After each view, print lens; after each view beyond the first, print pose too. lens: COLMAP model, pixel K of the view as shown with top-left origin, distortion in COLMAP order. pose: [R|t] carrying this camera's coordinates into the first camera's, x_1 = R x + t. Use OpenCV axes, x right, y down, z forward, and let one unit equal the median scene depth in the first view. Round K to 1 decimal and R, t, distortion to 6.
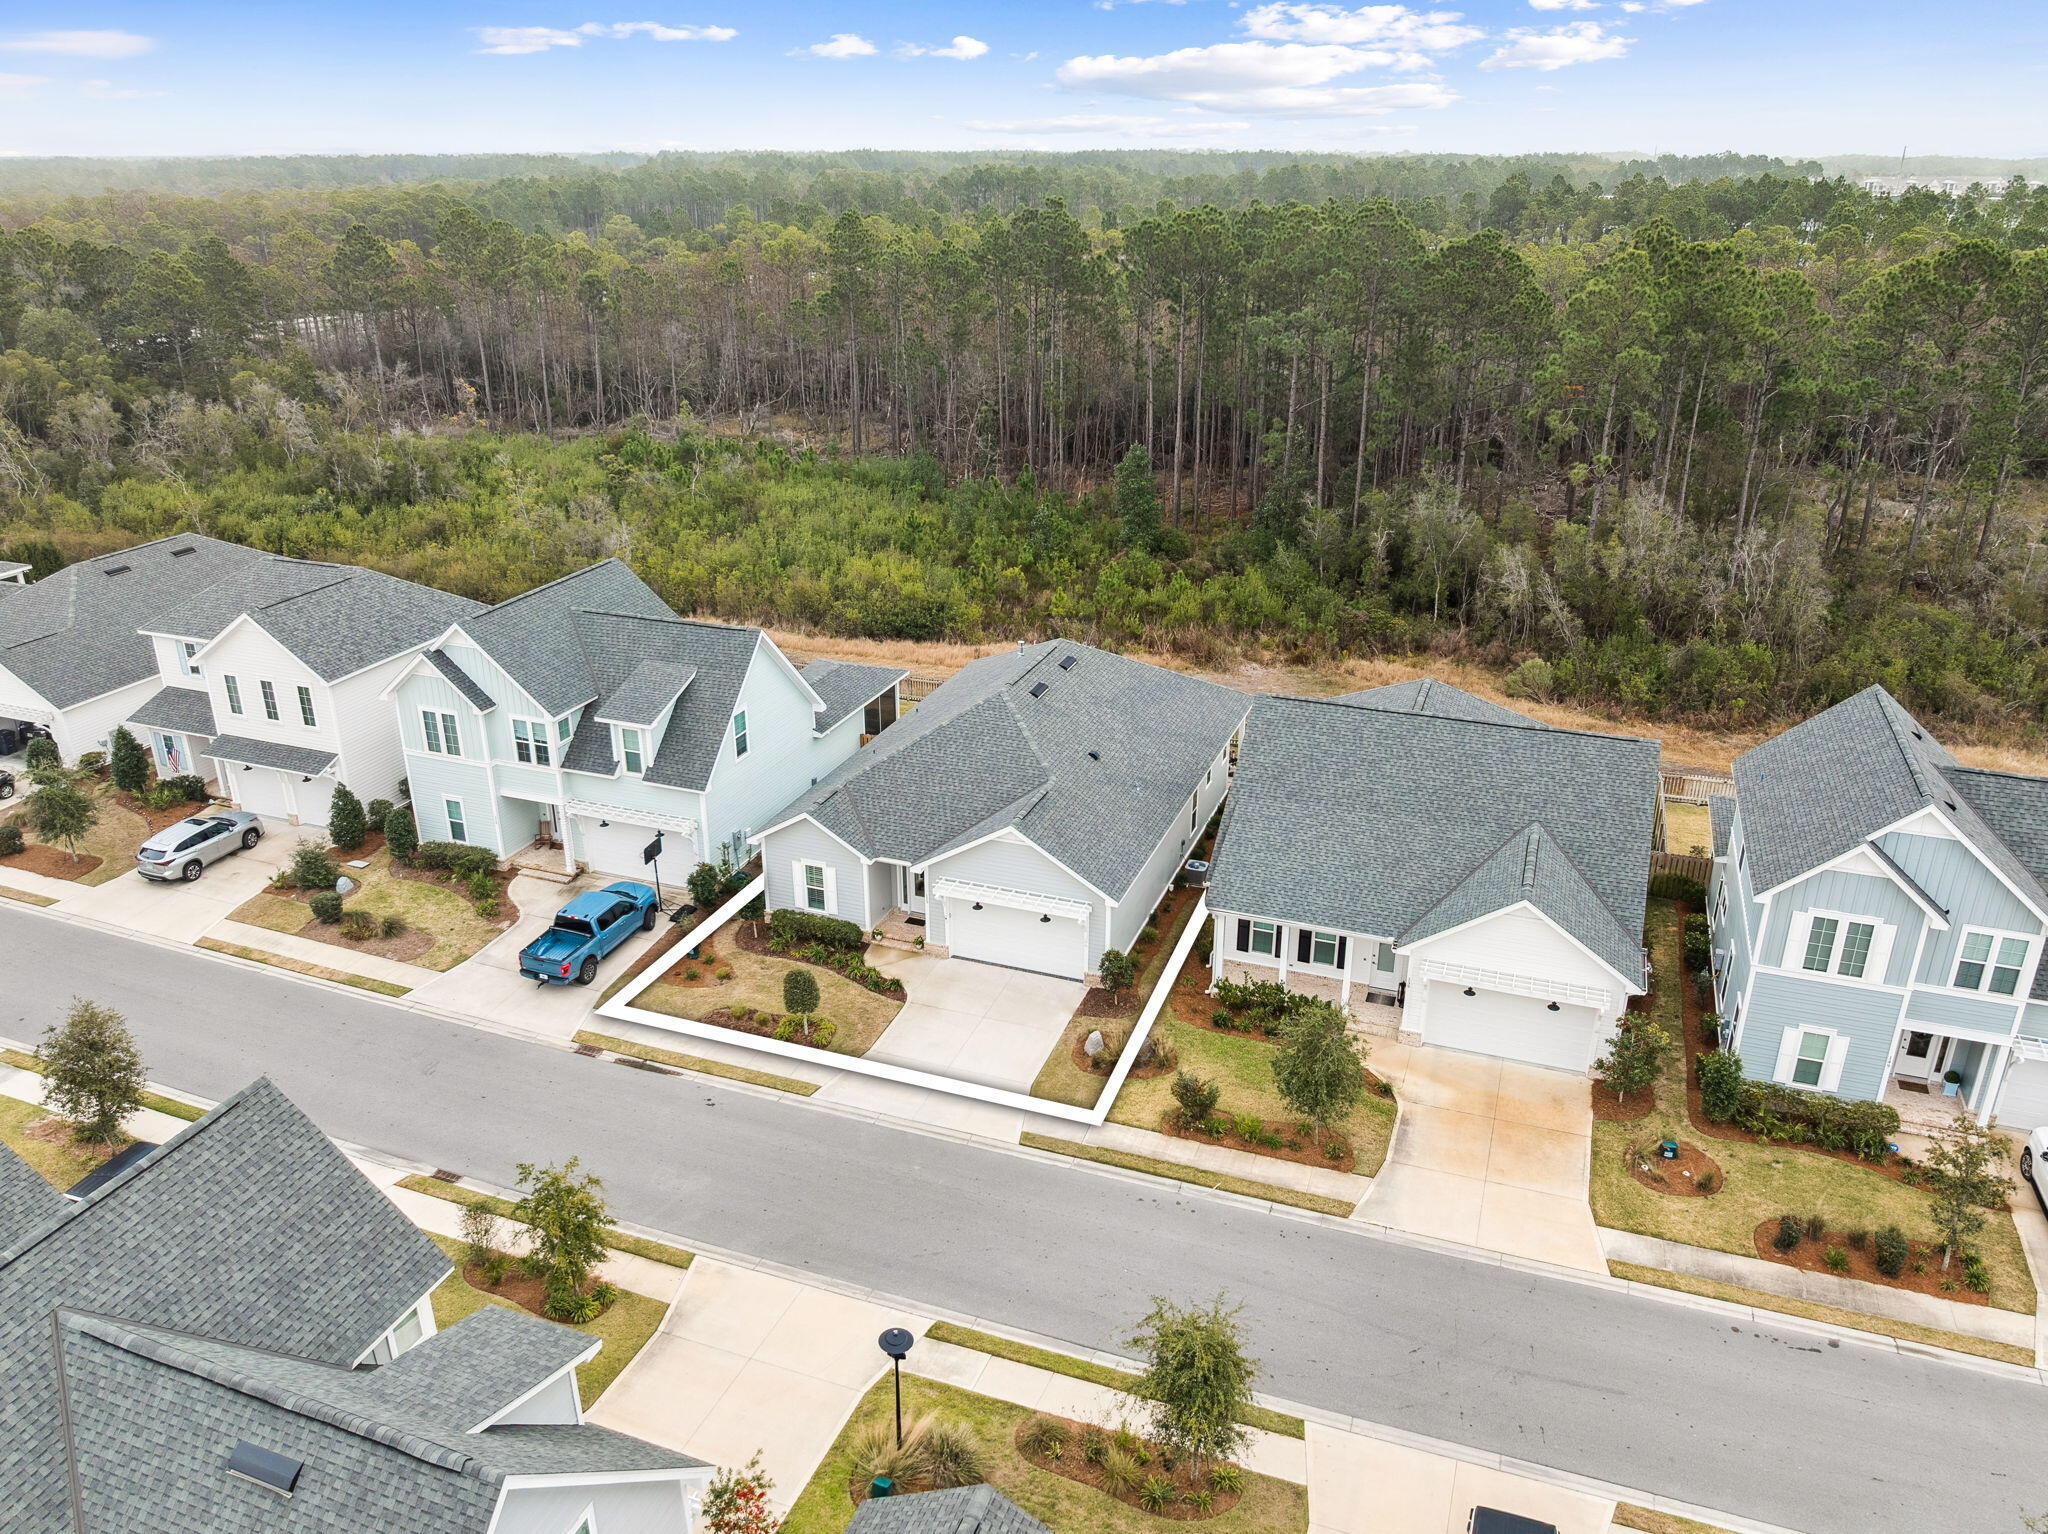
lens RADIAL K [[1443.0, 0, 1031.2], [0, 1443.0, 763.1], [0, 0, 1]] dist [-0.040987, 0.000981]
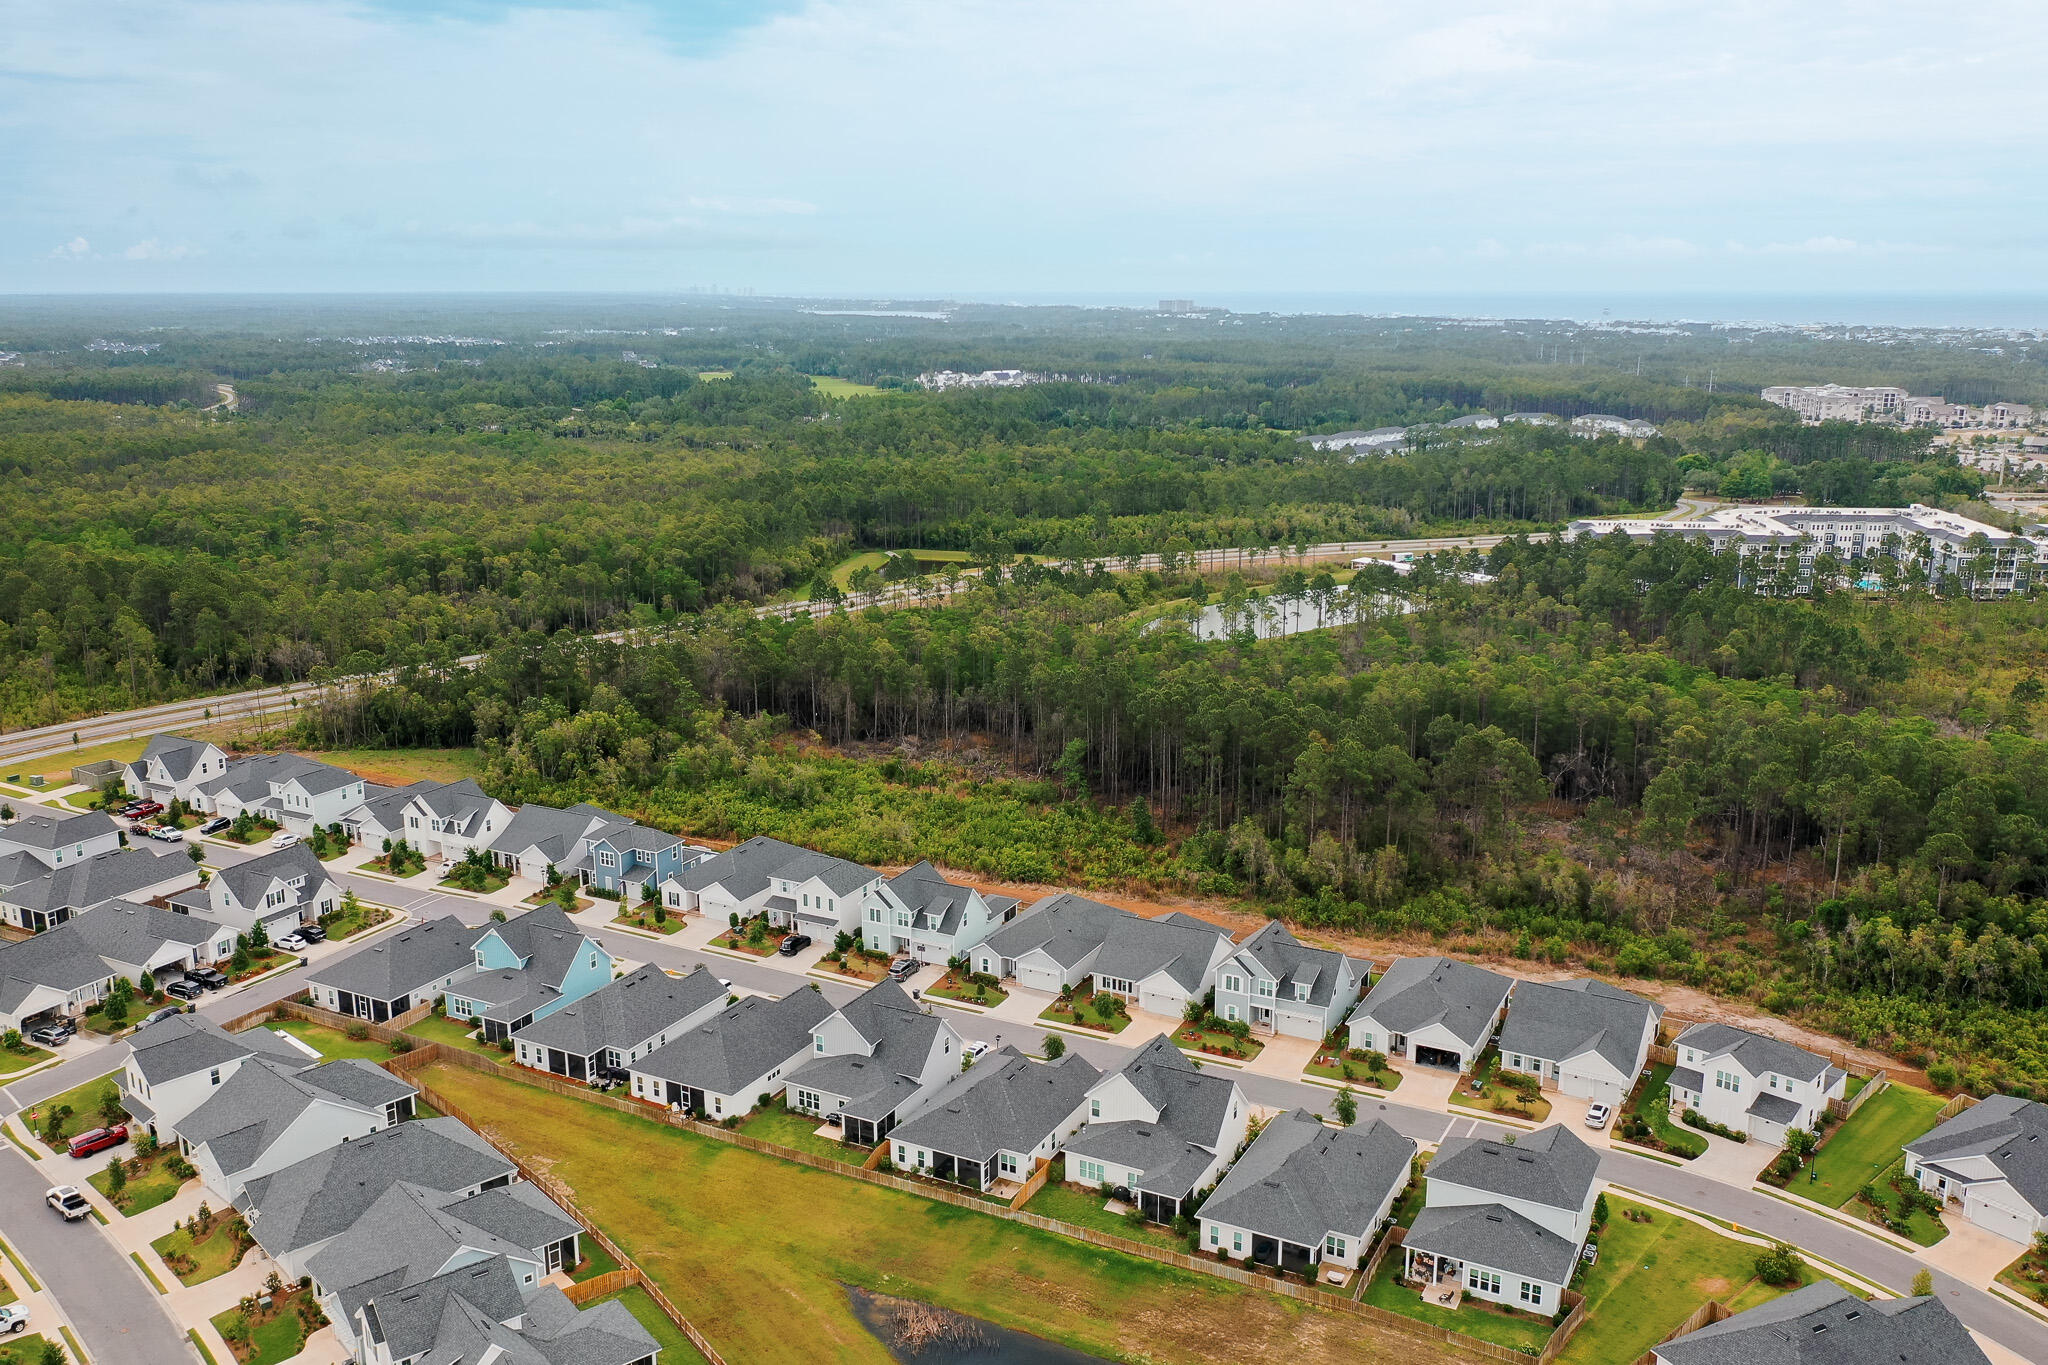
lens RADIAL K [[1673.7, 0, 1024.0], [0, 1673.7, 682.5], [0, 0, 1]] dist [0.002741, -0.000076]
pose [[0.991926, 0.026541, -0.124011, 0.403309], [-0.047115, 0.984990, -0.166057, 0.077047], [0.117742, 0.170559, 0.978288, -2.899930]]
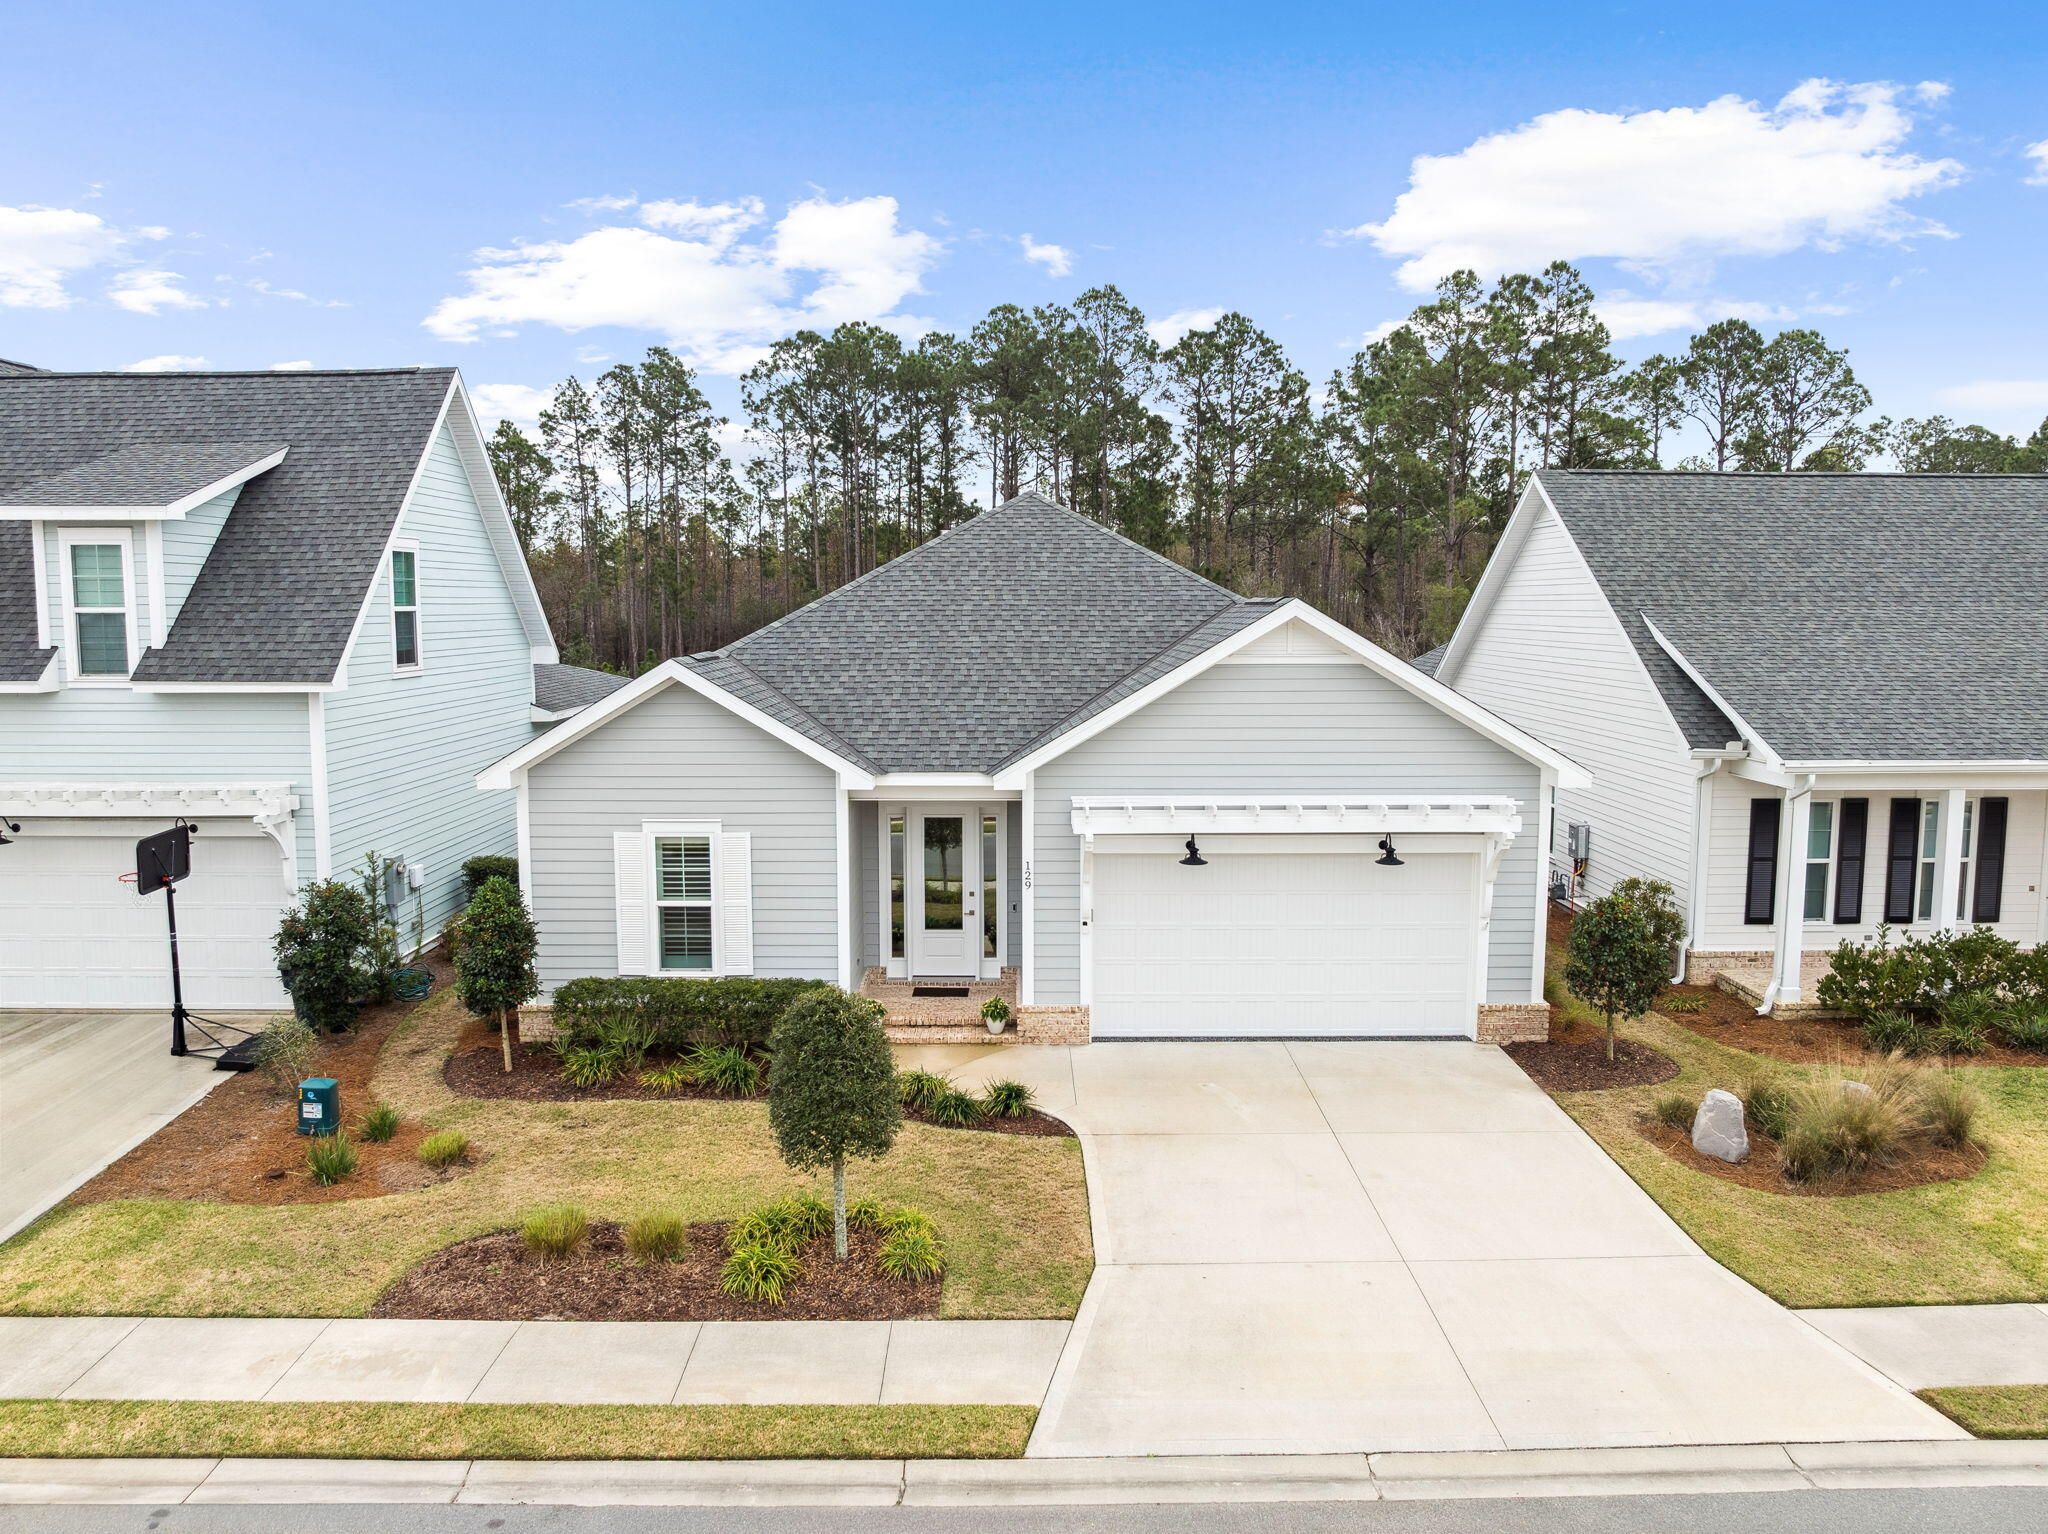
lens RADIAL K [[1443.0, 0, 1031.2], [0, 1443.0, 763.1], [0, 0, 1]] dist [-0.040987, 0.000981]
pose [[0.936143, -0.040307, 0.349301, -0.184689], [0.136068, 0.957539, -0.254174, 0.148849], [-0.324224, 0.285472, 0.901878, 0.615922]]
